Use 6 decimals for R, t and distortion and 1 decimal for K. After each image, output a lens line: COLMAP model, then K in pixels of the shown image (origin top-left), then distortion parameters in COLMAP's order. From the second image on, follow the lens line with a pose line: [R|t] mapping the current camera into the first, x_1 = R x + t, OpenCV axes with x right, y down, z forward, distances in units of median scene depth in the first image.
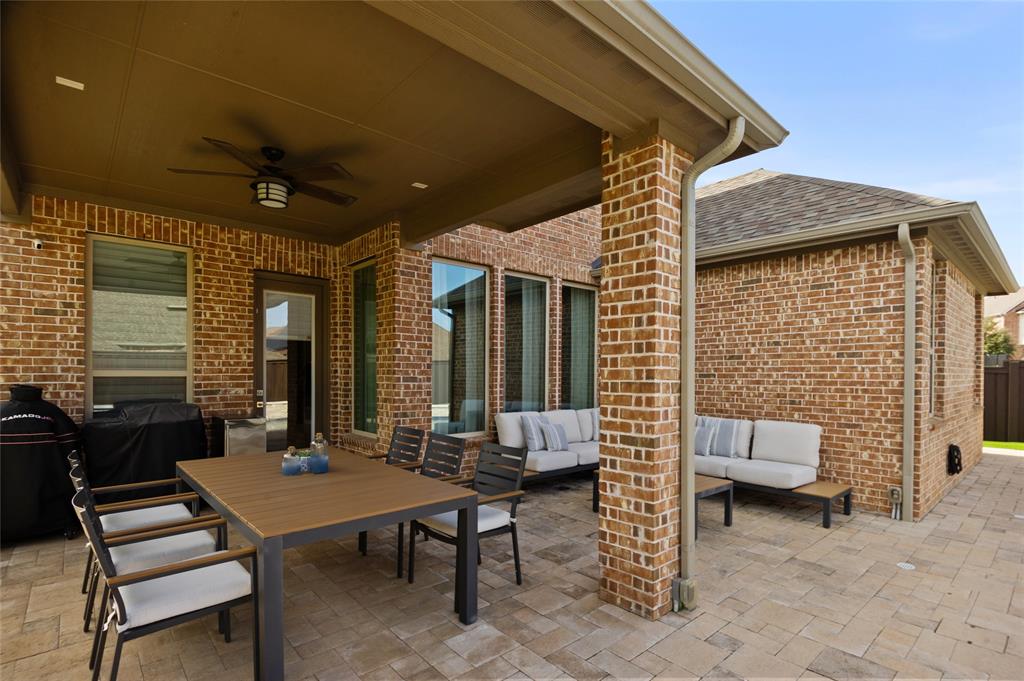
lens RADIAL K [[492.0, 0, 517.1], [0, 492.0, 382.4], [0, 0, 1]] dist [0.005178, 0.000112]
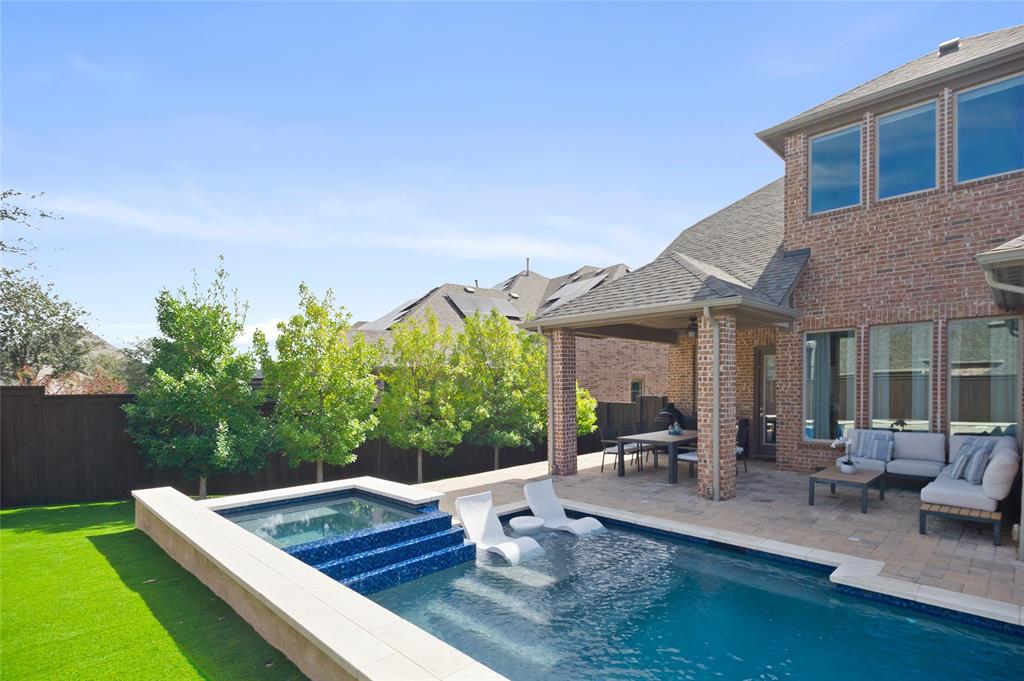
lens RADIAL K [[520.6, 0, 521.9], [0, 520.6, 393.7], [0, 0, 1]] dist [0.001663, 0.000104]
pose [[0.048111, 0.005671, -0.998826, 1.947045], [-0.010475, 0.999932, 0.005172, -0.051429], [0.998787, 0.010214, 0.048167, -0.058969]]
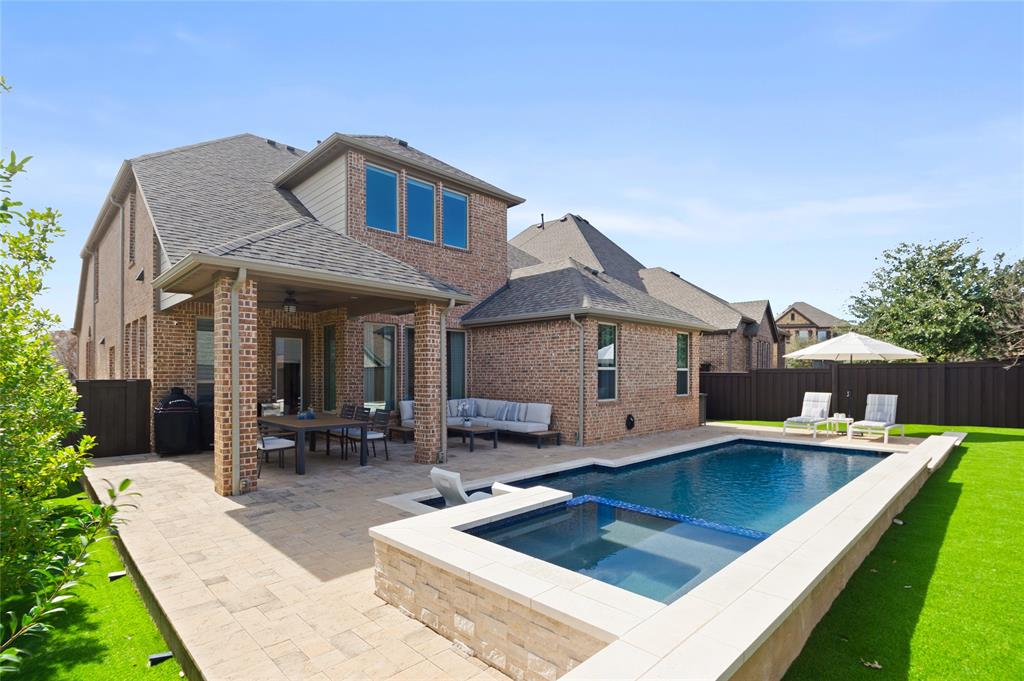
lens RADIAL K [[492.0, 0, 523.0], [0, 492.0, 378.5], [0, 0, 1]] dist [0.005178, 0.000112]
pose [[0.997749, -0.004991, 0.066870, 0.419388], [0.005738, 0.999923, -0.010981, -0.001413], [-0.066810, 0.011340, 0.997701, -1.287738]]
